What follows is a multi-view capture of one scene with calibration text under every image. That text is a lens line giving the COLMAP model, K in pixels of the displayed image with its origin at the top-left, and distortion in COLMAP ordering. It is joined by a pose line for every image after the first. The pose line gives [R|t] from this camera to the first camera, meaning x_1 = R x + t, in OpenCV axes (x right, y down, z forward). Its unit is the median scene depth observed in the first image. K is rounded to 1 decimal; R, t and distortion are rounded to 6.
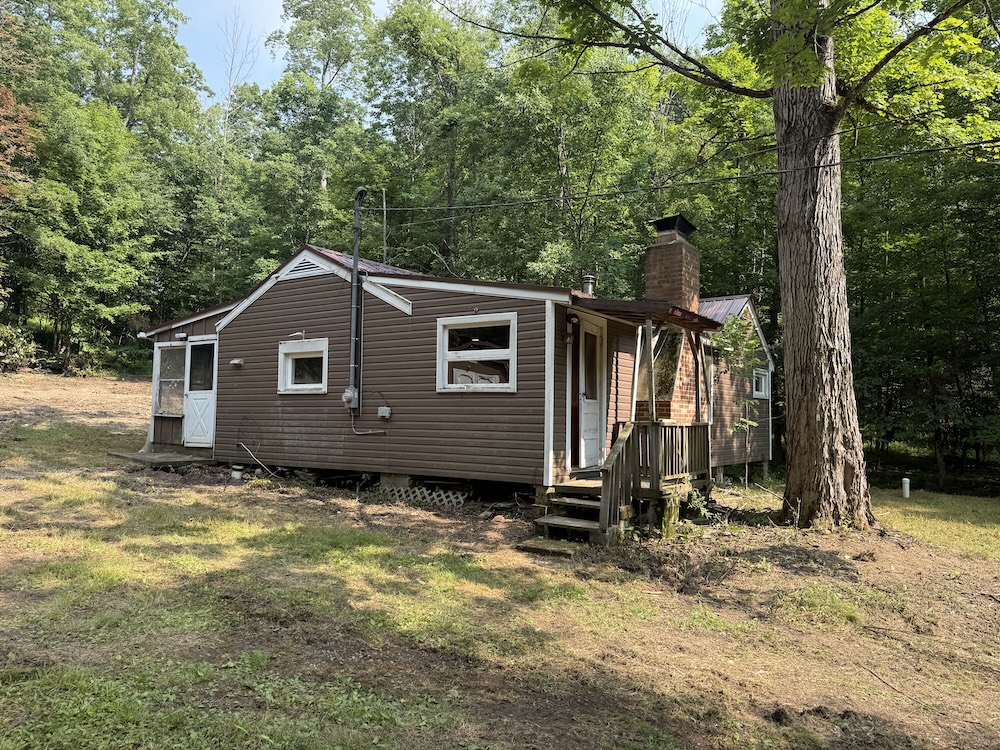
lens RADIAL K [[698.3, 0, 498.1], [0, 698.3, 373.6], [0, 0, 1]] dist [0.069985, -0.090409]
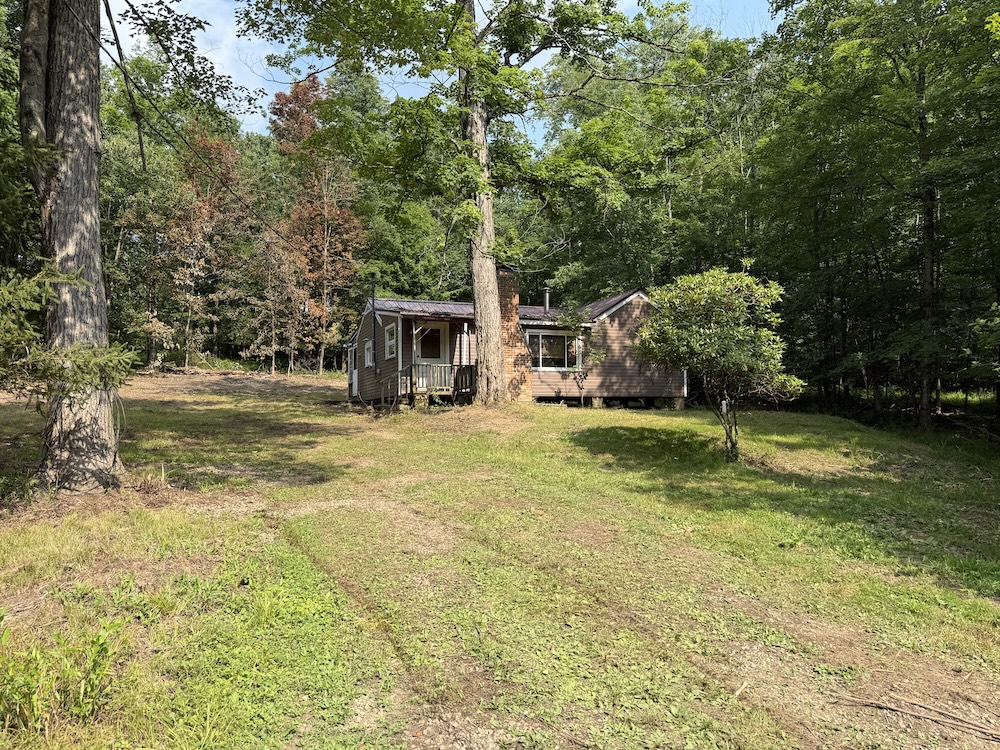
lens RADIAL K [[698.3, 0, 508.6], [0, 698.3, 377.5], [0, 0, 1]] dist [0.069985, -0.090409]
pose [[0.840495, -0.057613, -0.538748, 1.333920], [0.061206, 0.998062, -0.011243, 0.120948], [0.538352, -0.023525, 0.842392, -0.632051]]
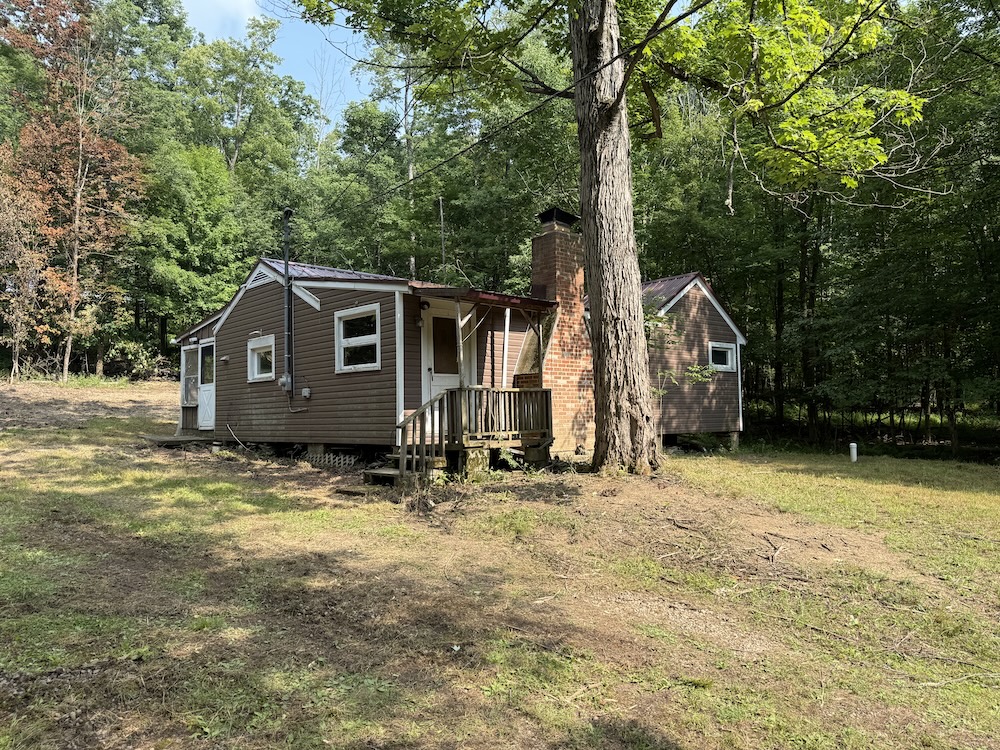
lens RADIAL K [[698.3, 0, 503.0], [0, 698.3, 373.5], [0, 0, 1]] dist [0.069985, -0.090409]
pose [[0.978575, -0.044938, -0.200928, 0.399028], [0.046045, 0.998939, 0.000833, 0.035203], [0.200677, -0.010066, 0.979606, -0.114339]]
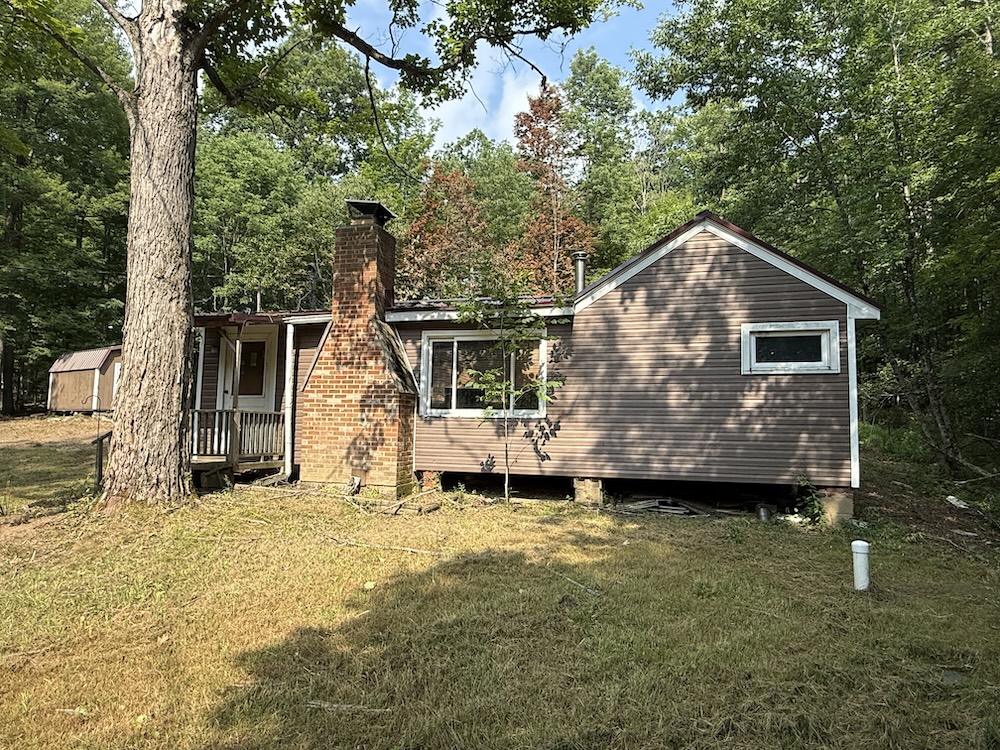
lens RADIAL K [[600.4, 0, 499.3], [0, 600.4, 380.0], [0, 0, 1]] dist [-0.038029, 0.000430]
pose [[0.347100, -0.087452, -0.933742, 1.110427], [0.050822, 0.995934, -0.074385, 0.097671], [0.936450, -0.021635, 0.350133, 0.926335]]
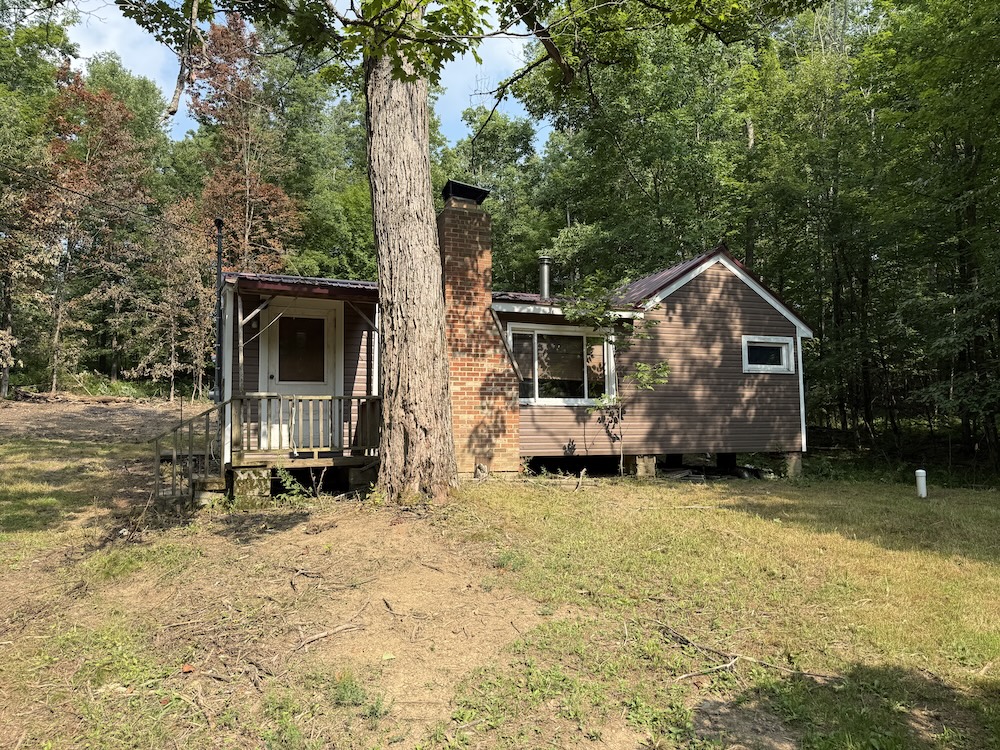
lens RADIAL K [[698.3, 0, 500.8], [0, 698.3, 378.4], [0, 0, 1]] dist [0.069985, -0.090409]
pose [[0.844372, -0.074700, -0.530525, 0.812532], [0.064144, 0.997205, -0.038320, 0.080049], [0.531904, -0.001674, 0.846803, 0.250768]]
